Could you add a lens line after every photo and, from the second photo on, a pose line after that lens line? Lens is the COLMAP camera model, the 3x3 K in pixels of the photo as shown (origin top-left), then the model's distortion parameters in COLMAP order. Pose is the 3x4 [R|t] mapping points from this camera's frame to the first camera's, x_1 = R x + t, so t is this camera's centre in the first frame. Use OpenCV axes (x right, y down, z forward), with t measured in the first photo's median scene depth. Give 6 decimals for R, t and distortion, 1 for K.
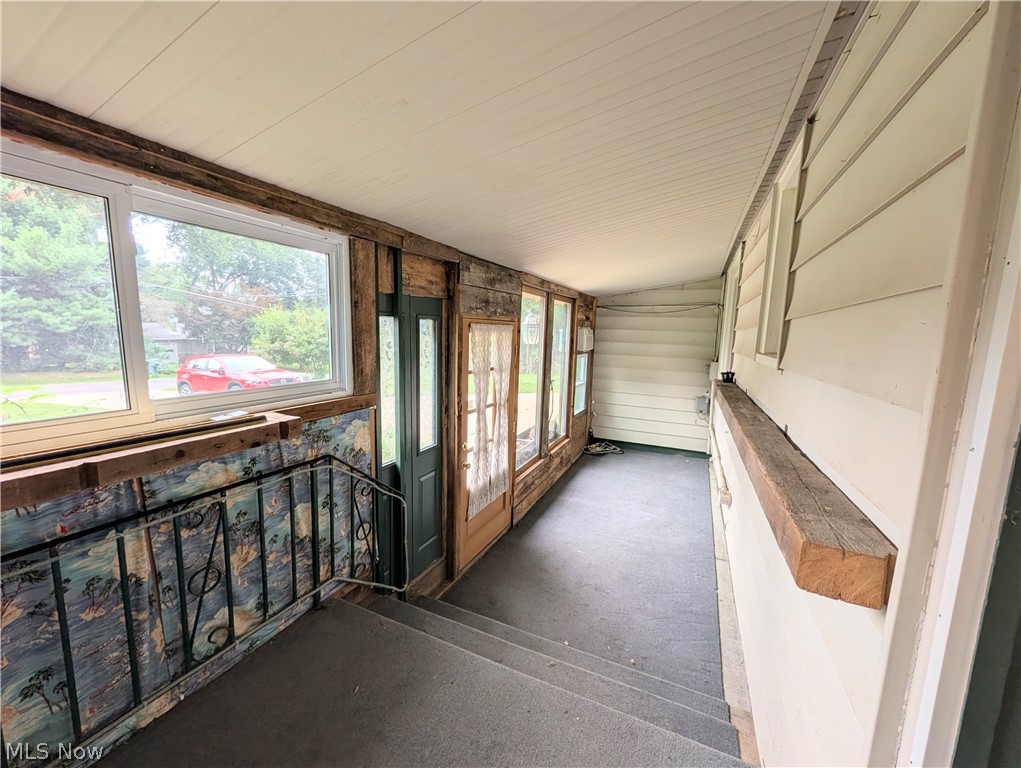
lens RADIAL K [[388.5, 0, 514.3], [0, 388.5, 382.6], [0, 0, 1]] dist [0.000355, 0.000040]
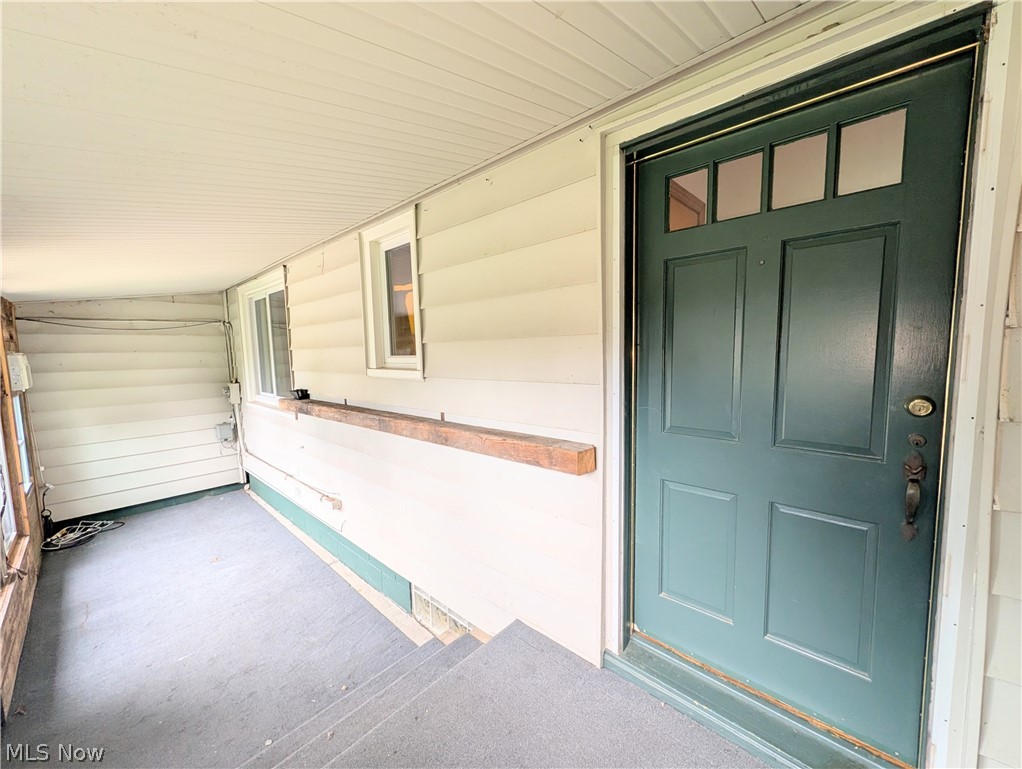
lens RADIAL K [[388.8, 0, 514.8], [0, 388.8, 383.1], [0, 0, 1]] dist [0.000355, 0.000040]
pose [[0.337786, -0.115890, 0.934061, -0.119568], [0.151431, 0.986154, 0.067591, -0.014519], [-0.928962, 0.118614, 0.350658, 0.050049]]
